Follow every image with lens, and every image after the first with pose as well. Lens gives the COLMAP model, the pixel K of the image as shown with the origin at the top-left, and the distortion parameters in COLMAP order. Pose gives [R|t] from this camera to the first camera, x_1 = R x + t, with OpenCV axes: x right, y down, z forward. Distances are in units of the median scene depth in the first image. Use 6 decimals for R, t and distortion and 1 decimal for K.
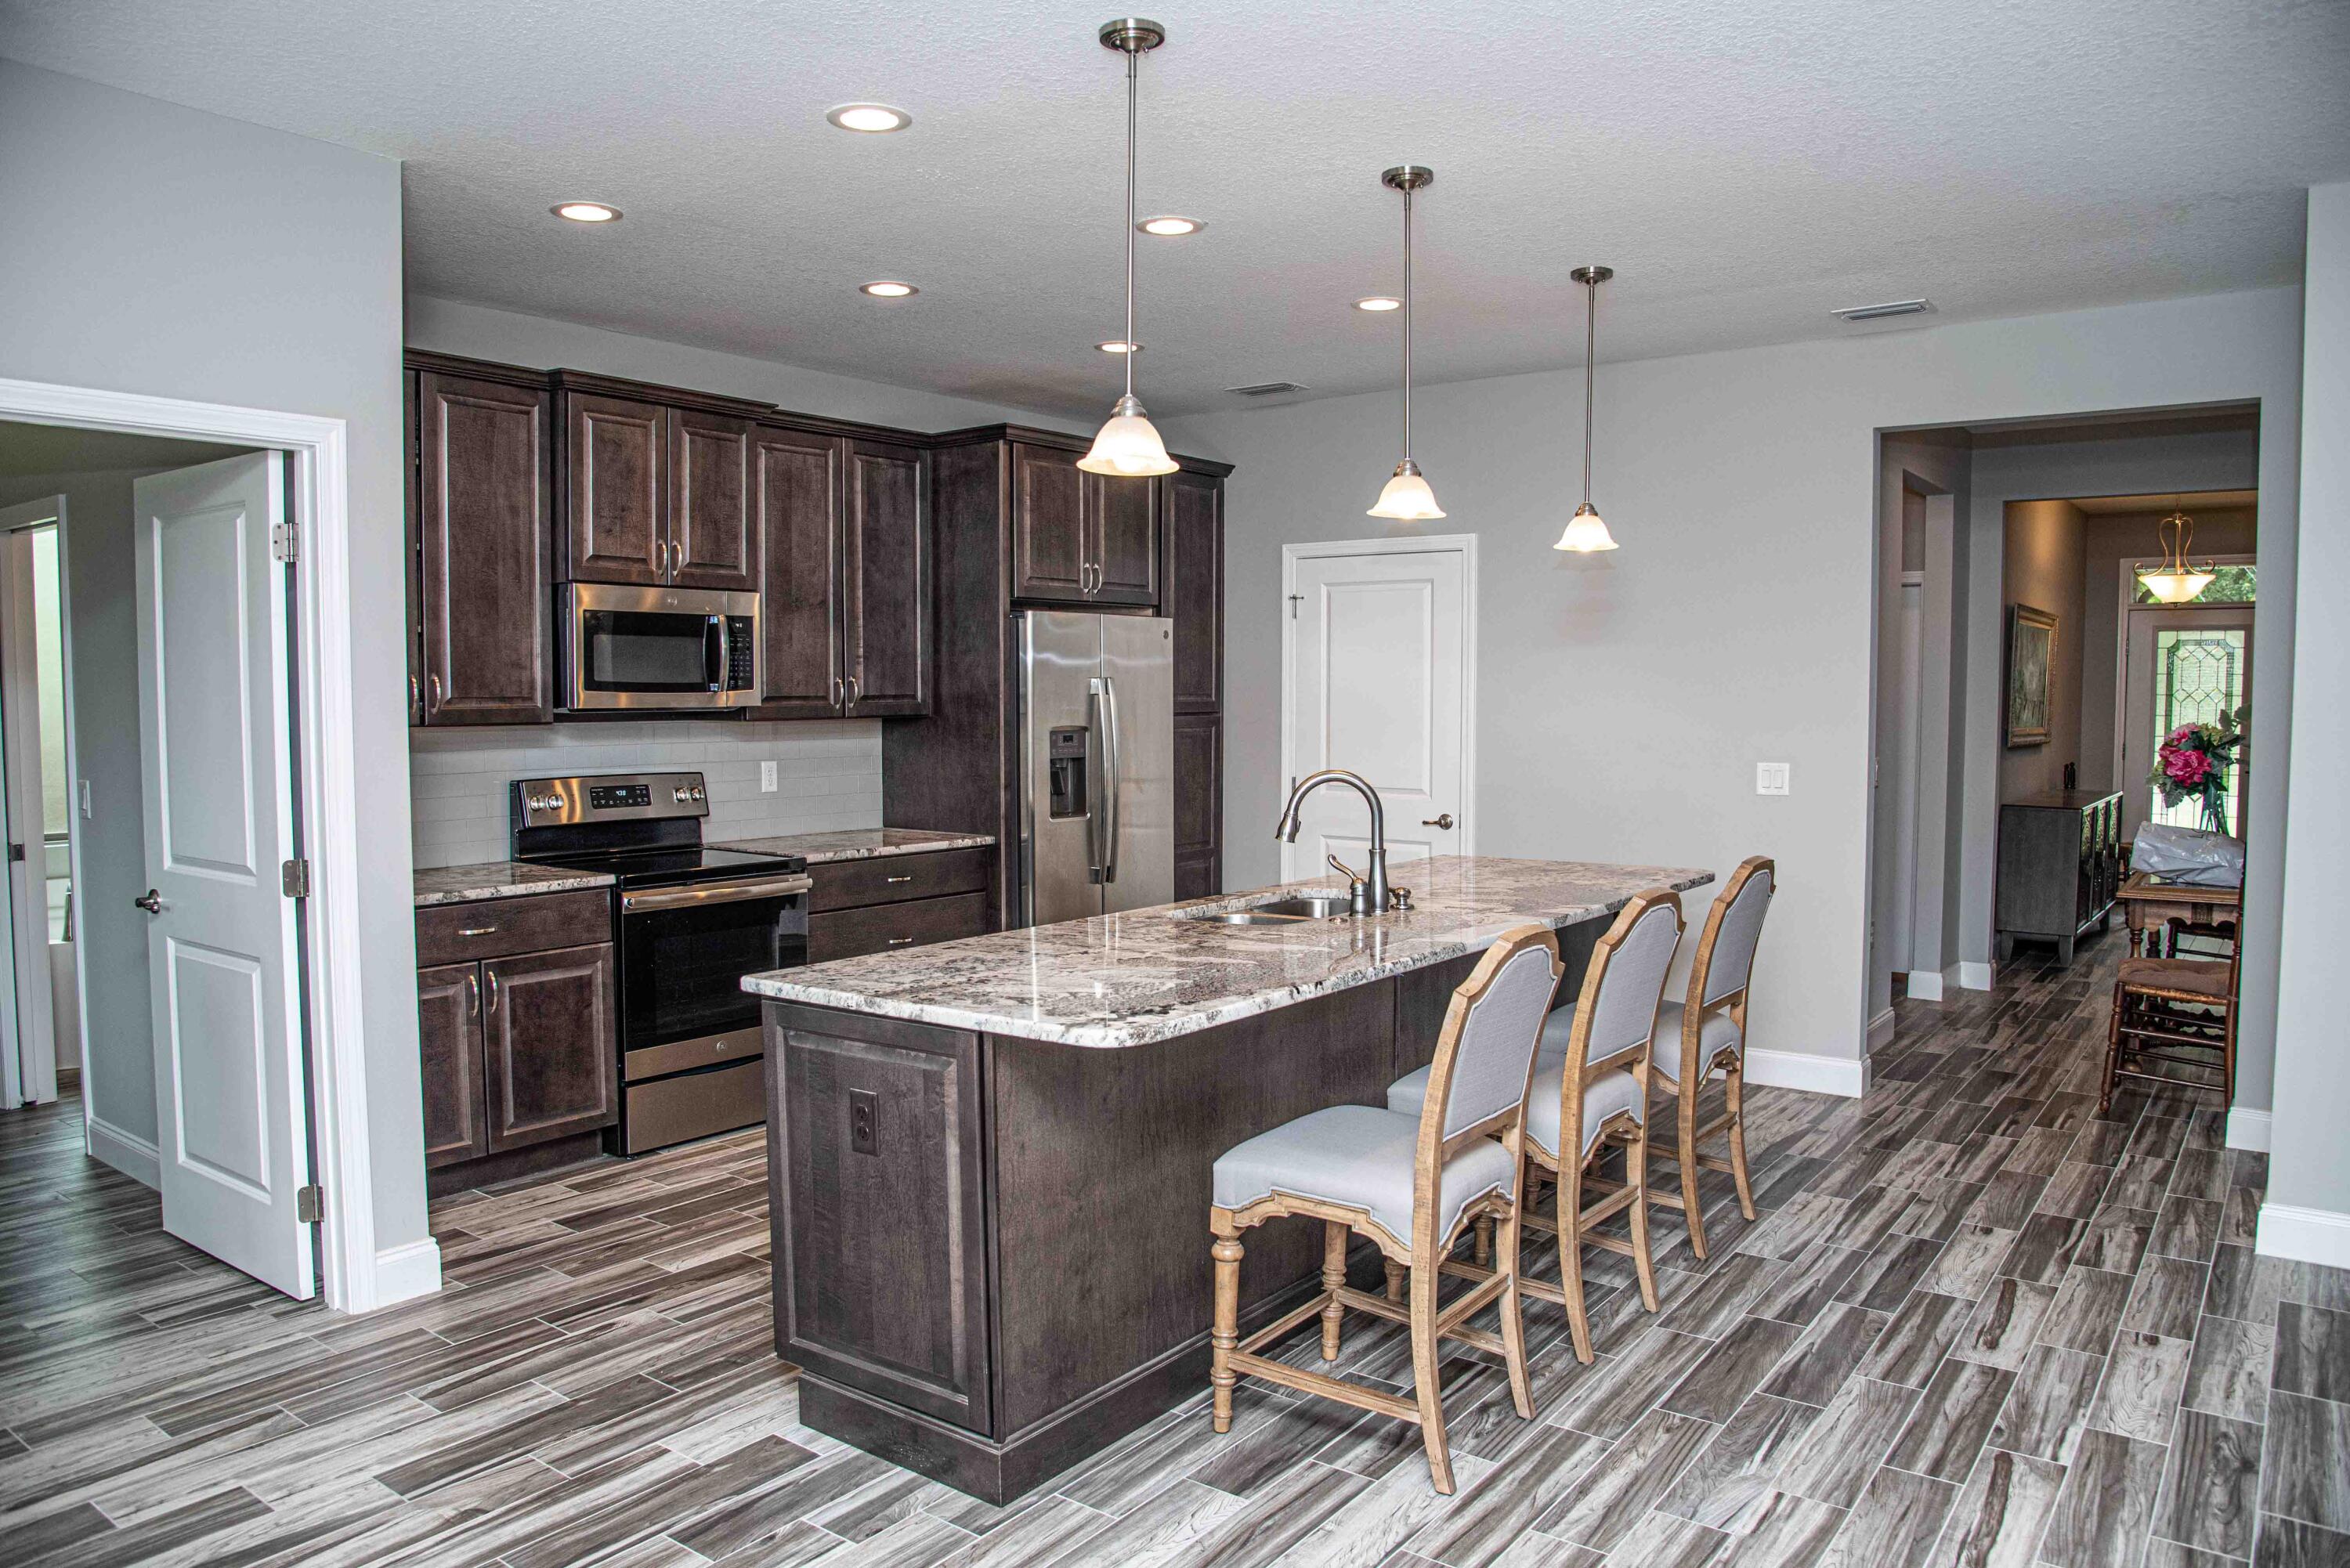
lens RADIAL K [[1608.5, 0, 1170.5], [0, 1608.5, 788.3], [0, 0, 1]] dist [-0.114018, 0.069436]
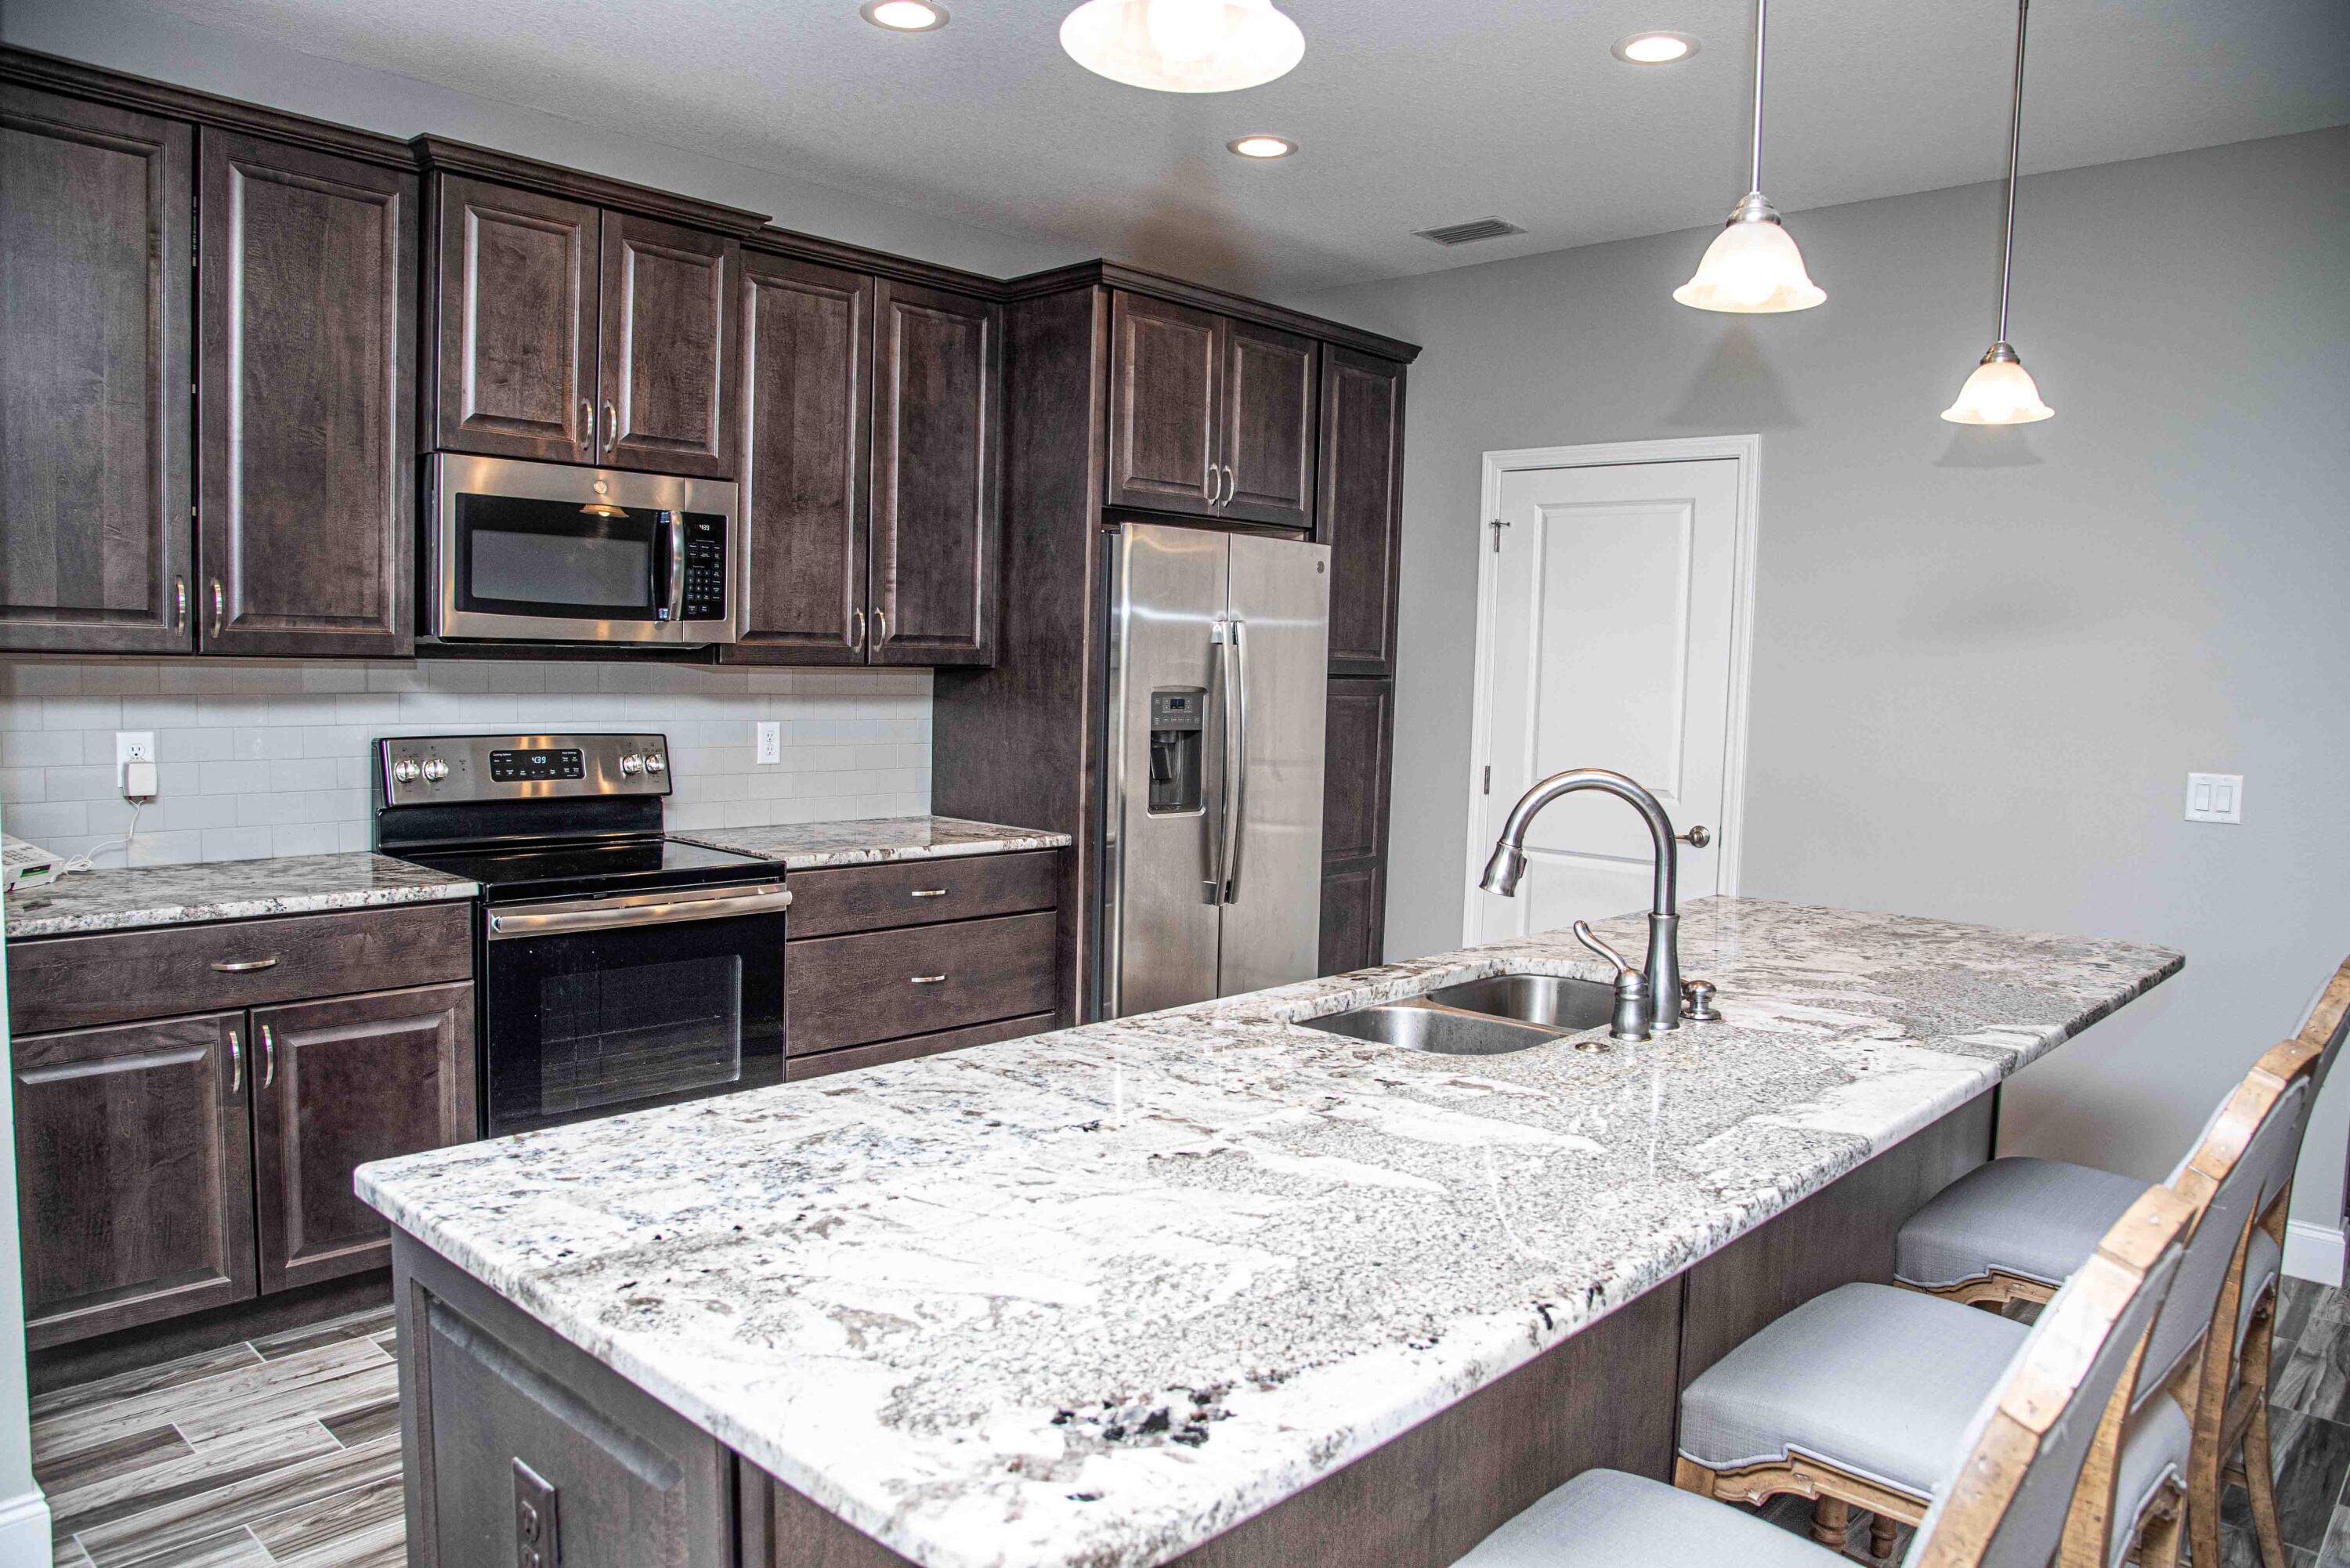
lens RADIAL K [[1608.5, 0, 1170.5], [0, 1608.5, 788.3], [0, 0, 1]] dist [-0.114018, 0.069436]
pose [[0.993887, 0.035699, -0.104473, 0.012064], [-0.033859, 0.999240, 0.019327, -0.008143], [0.105084, -0.015672, 0.994340, 0.341554]]
